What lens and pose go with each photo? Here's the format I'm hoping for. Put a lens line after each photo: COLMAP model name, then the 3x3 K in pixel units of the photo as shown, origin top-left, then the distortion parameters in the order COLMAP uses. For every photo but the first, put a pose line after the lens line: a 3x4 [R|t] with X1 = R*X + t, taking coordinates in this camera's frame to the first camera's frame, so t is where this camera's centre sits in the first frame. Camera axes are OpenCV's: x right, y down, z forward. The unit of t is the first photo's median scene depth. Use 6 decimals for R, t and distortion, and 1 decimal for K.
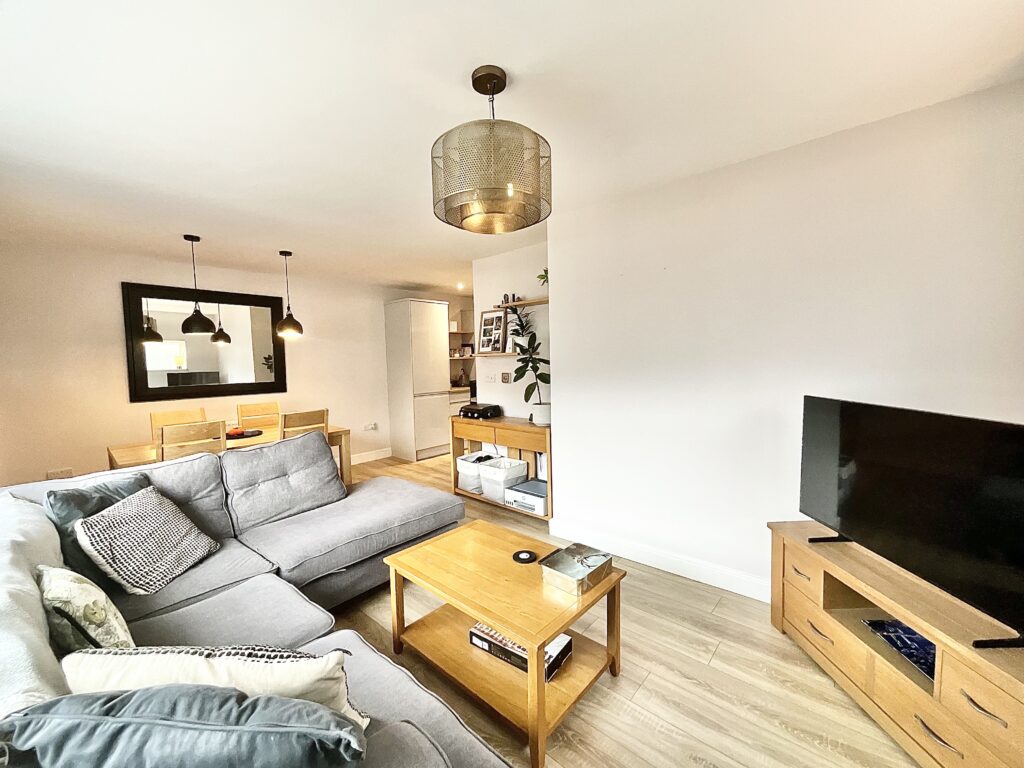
lens RADIAL K [[413.6, 0, 512.6], [0, 413.6, 381.9], [0, 0, 1]] dist [-0.001795, -0.000317]
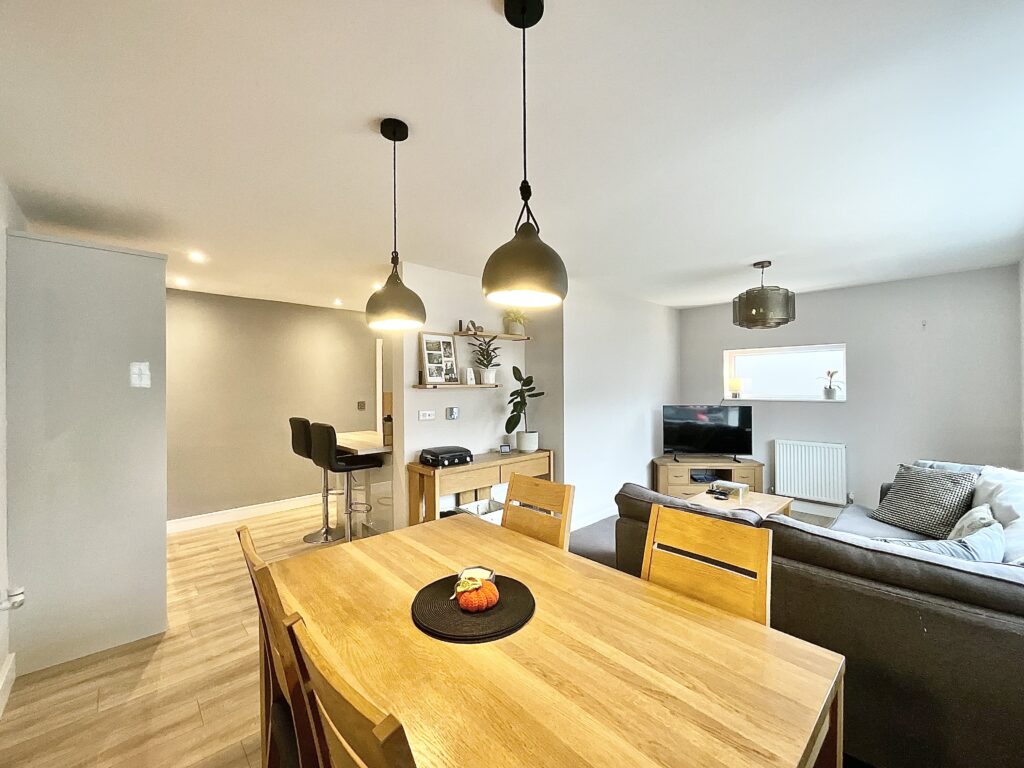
lens RADIAL K [[413.6, 0, 514.6], [0, 413.6, 384.2], [0, 0, 1]] dist [-0.001795, -0.000317]
pose [[0.113174, 0.024471, 0.993274, -0.856520], [0.075636, 0.996584, -0.033170, -0.031772], [-0.990692, 0.078881, 0.110936, 0.769391]]
